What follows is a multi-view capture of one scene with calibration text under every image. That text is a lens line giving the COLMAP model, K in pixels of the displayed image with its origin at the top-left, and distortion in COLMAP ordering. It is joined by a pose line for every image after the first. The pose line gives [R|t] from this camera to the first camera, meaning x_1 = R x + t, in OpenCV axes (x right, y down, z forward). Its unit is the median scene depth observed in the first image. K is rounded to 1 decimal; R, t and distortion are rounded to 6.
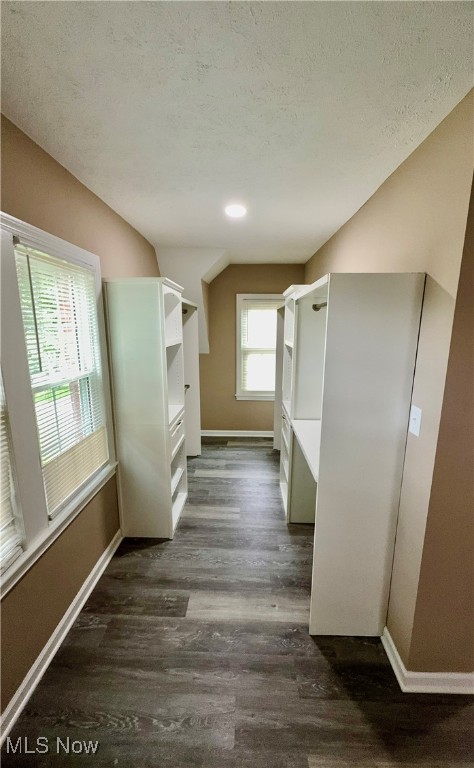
lens RADIAL K [[305.4, 0, 239.6], [0, 305.4, 380.8], [0, 0, 1]] dist [-0.001806, 0.000249]
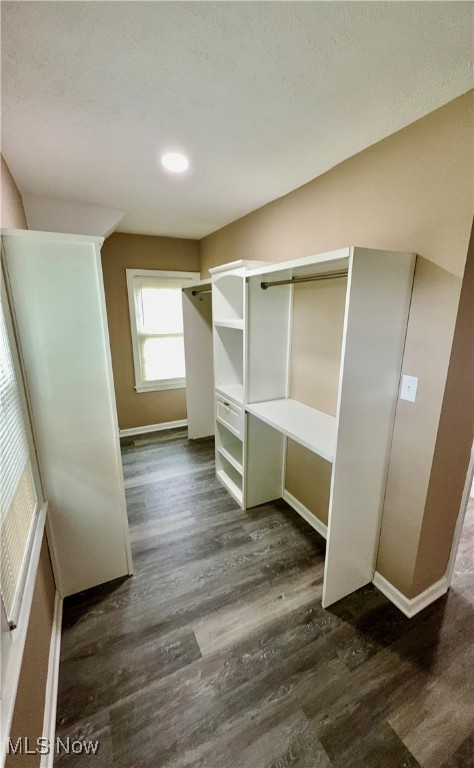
lens RADIAL K [[305.4, 0, 239.7], [0, 305.4, 380.2], [0, 0, 1]] dist [-0.001806, 0.000249]
pose [[0.881125, -0.117052, 0.458168, -0.325782], [0.092111, 0.992806, 0.076499, -0.027899], [-0.463826, -0.025203, 0.885568, 0.197267]]
